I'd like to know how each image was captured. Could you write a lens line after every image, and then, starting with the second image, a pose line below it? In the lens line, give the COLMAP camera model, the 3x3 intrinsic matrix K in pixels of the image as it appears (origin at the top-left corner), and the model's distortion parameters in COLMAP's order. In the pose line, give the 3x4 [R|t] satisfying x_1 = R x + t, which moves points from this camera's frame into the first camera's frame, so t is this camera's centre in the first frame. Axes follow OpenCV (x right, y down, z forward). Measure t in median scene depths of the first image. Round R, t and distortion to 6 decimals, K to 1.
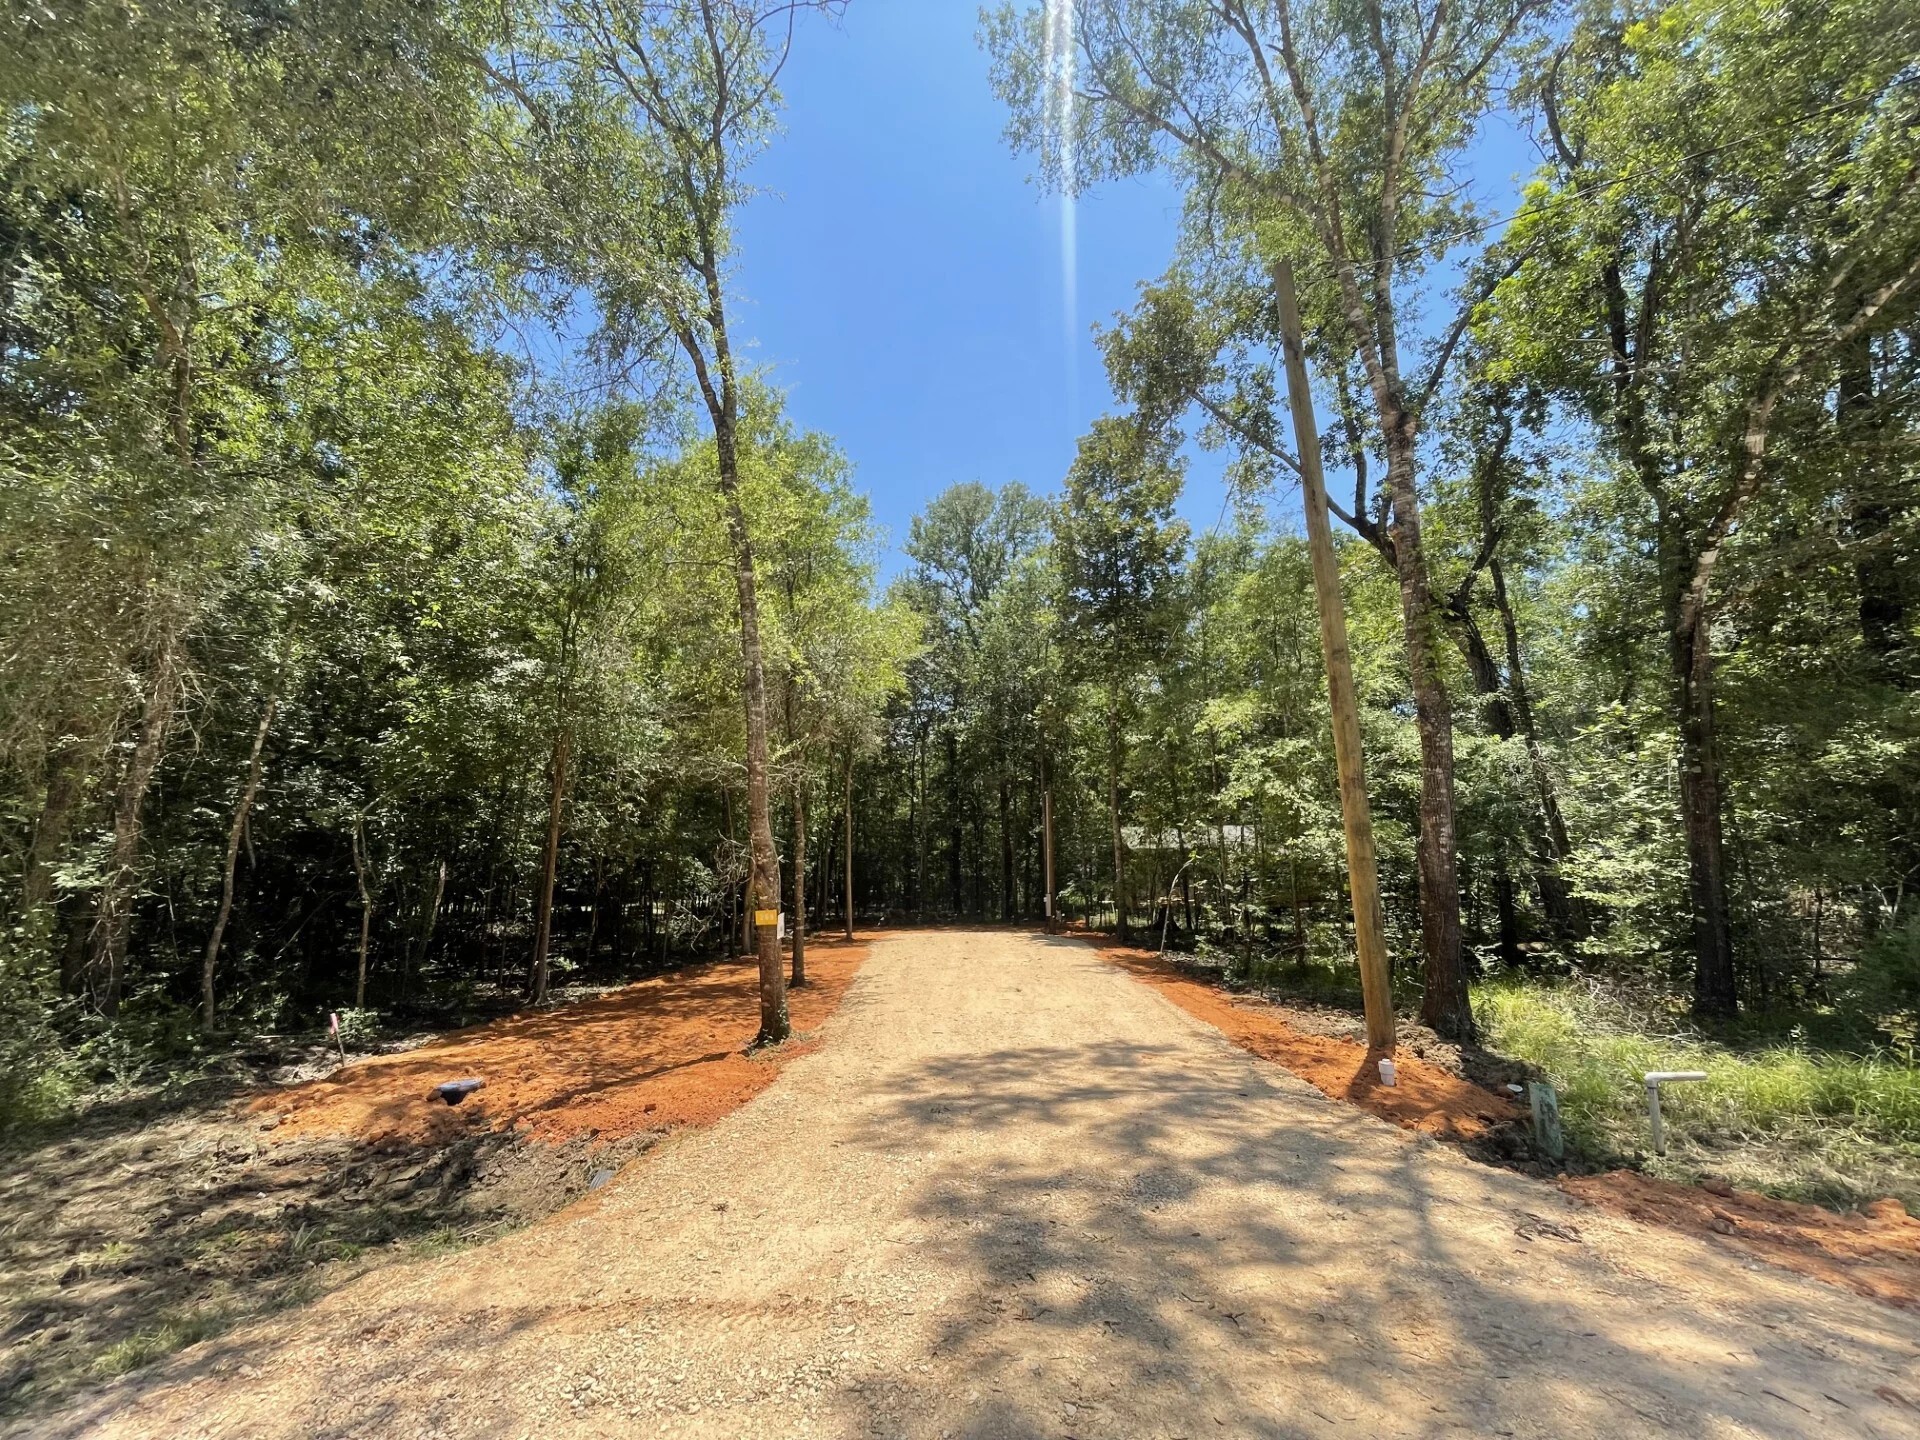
lens RADIAL K [[779.8, 0, 963.1], [0, 779.8, 721.2], [0, 0, 1]] dist [-0.002698, -0.000277]
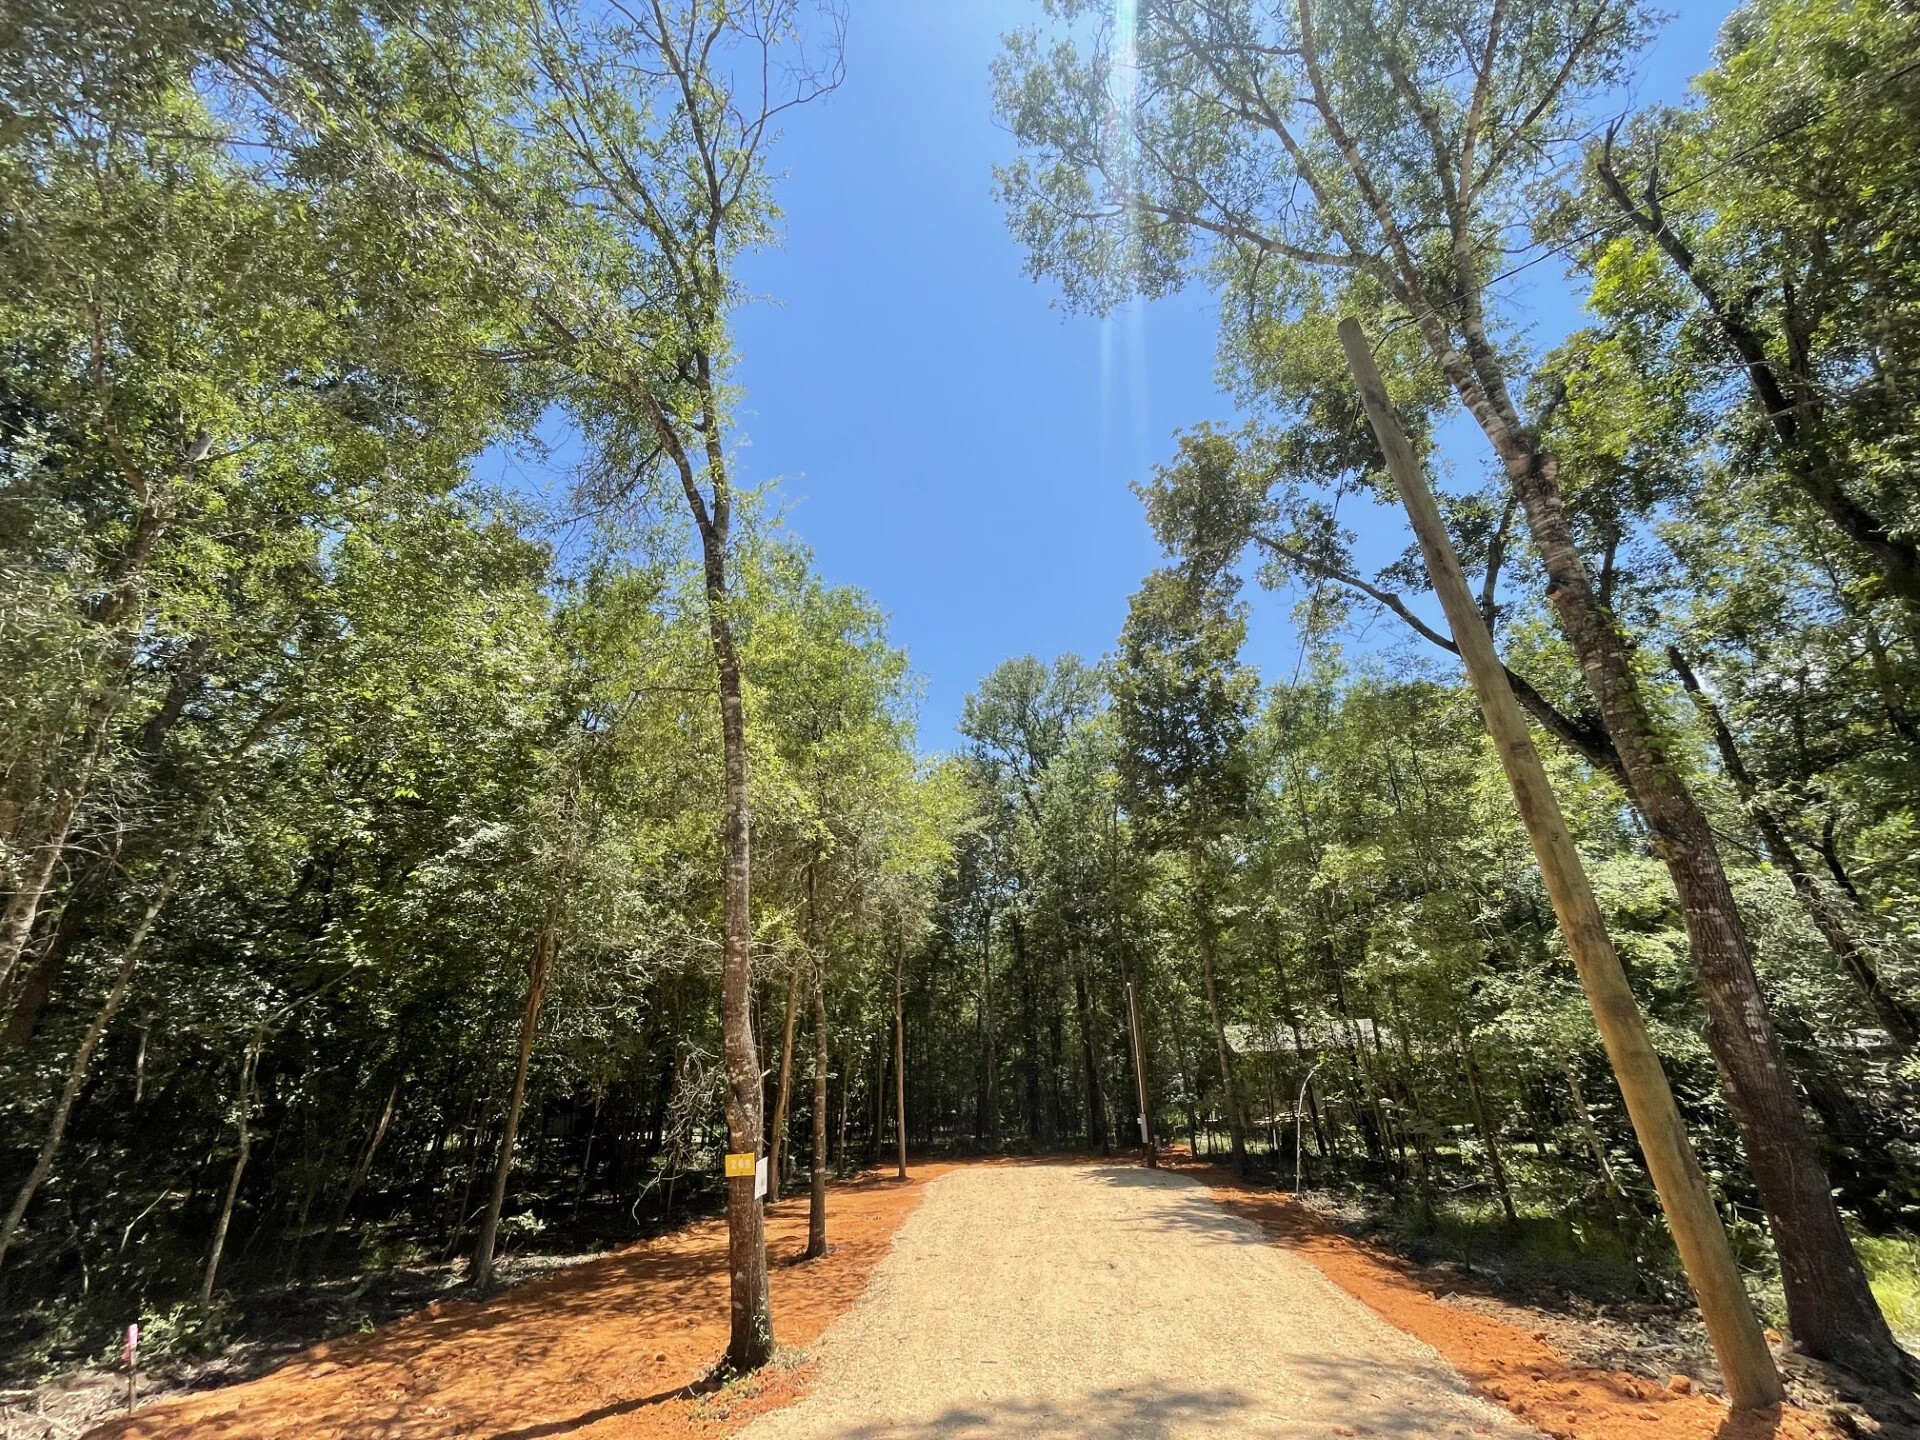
lens RADIAL K [[779.8, 0, 959.9], [0, 779.8, 717.6], [0, 0, 1]] dist [-0.002698, -0.000277]
pose [[0.994974, -0.058448, -0.081303, 0.014486], [0.036524, 0.967862, -0.248814, 0.024088], [0.093232, 0.244594, 0.965133, 0.133941]]
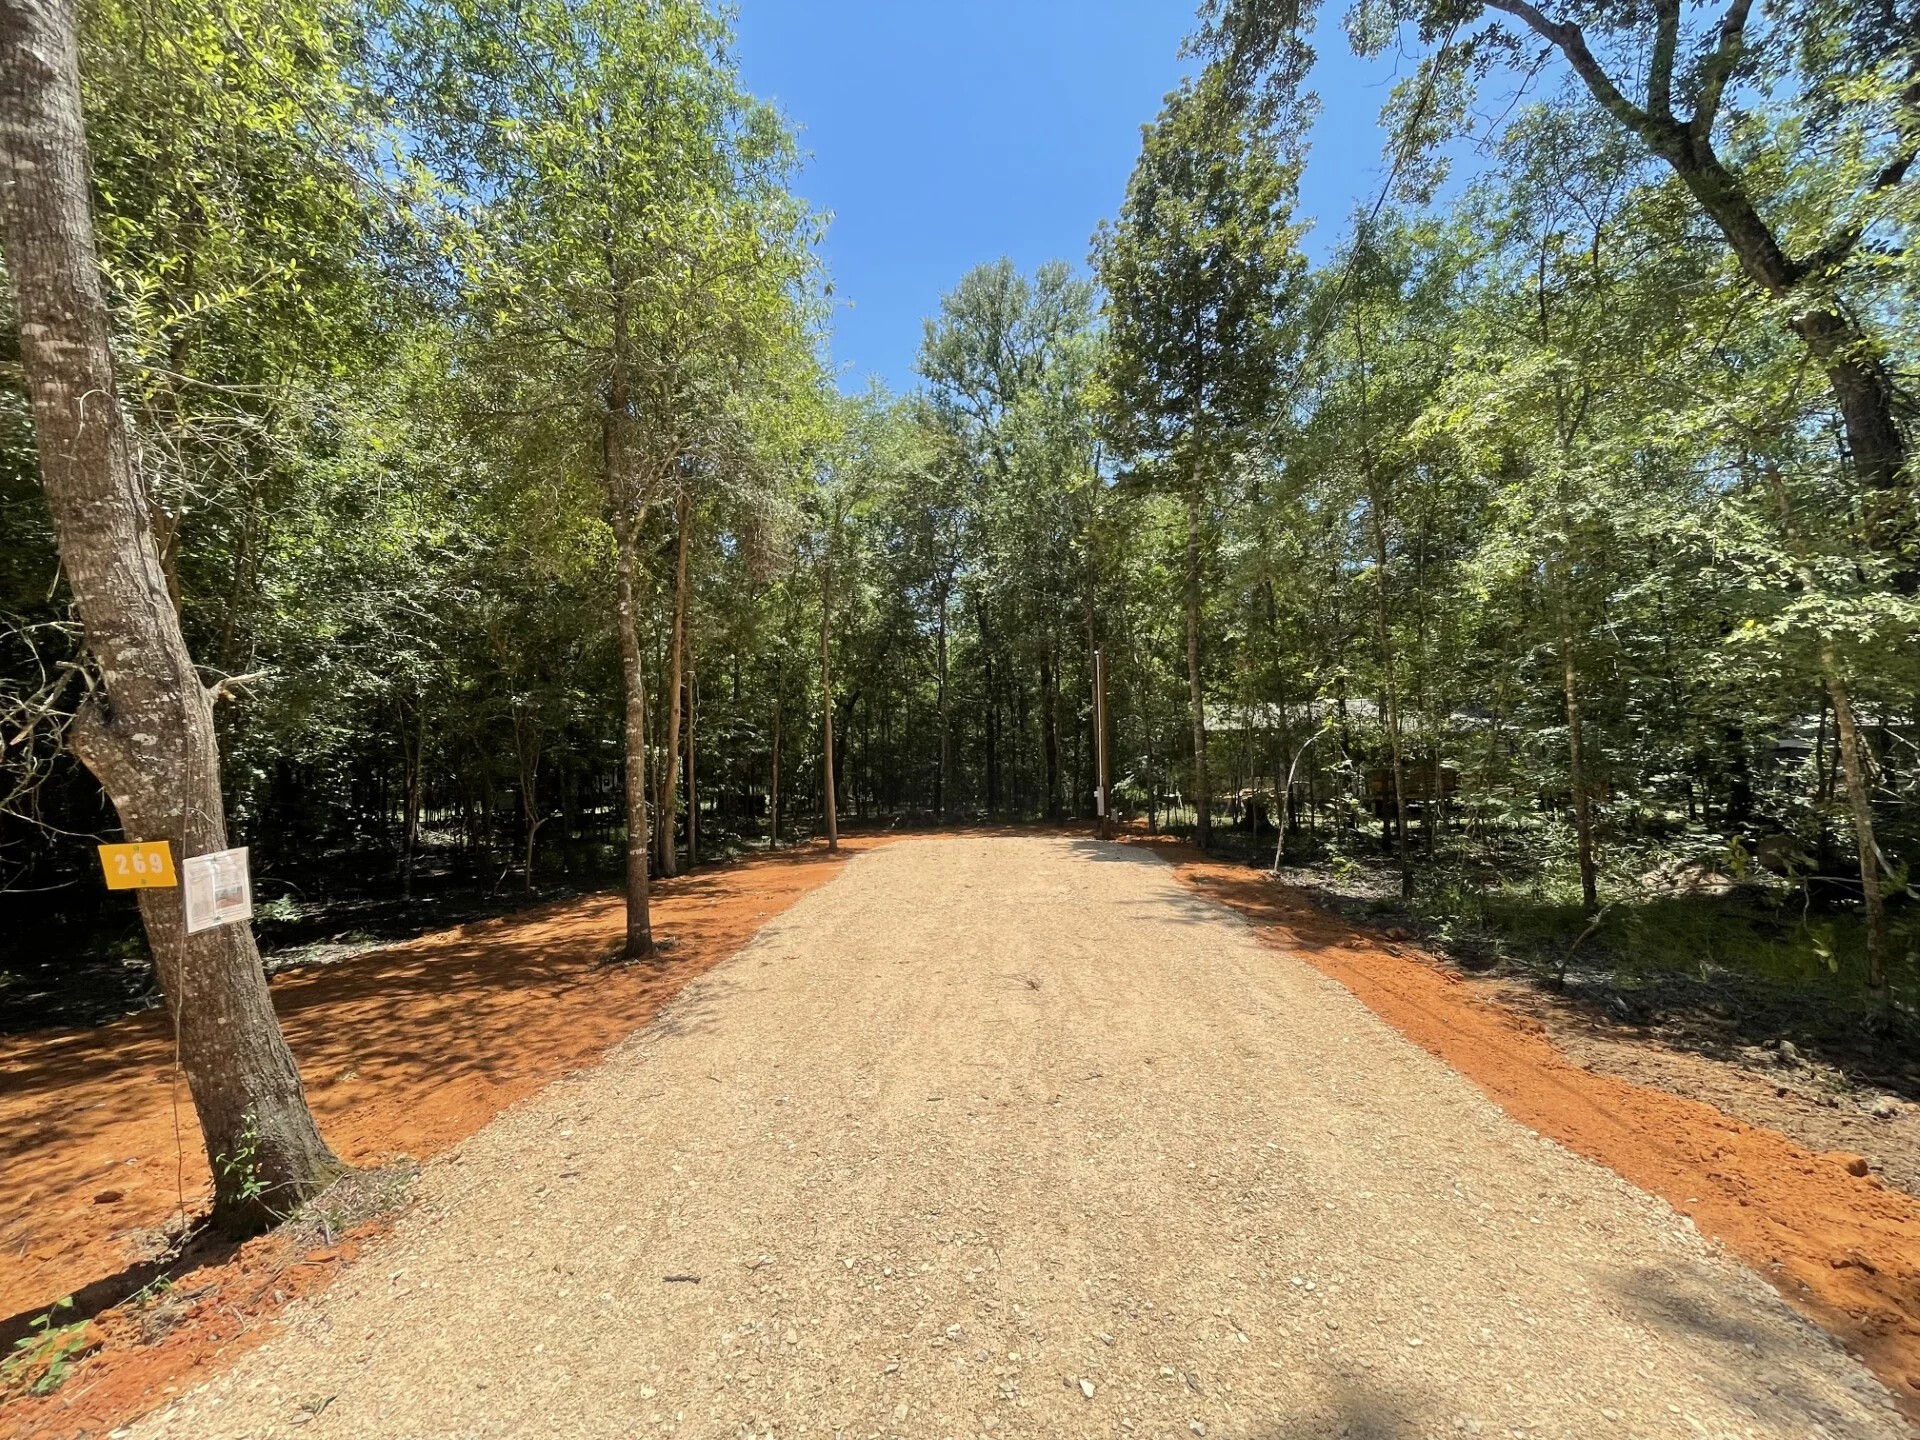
lens RADIAL K [[779.8, 0, 963.3], [0, 779.8, 720.7], [0, 0, 1]] dist [-0.002698, -0.000277]
pose [[0.997534, -0.020070, -0.067260, 0.046501], [0.028566, 0.991383, 0.127845, 0.093848], [0.064115, -0.129451, 0.989511, 0.408319]]
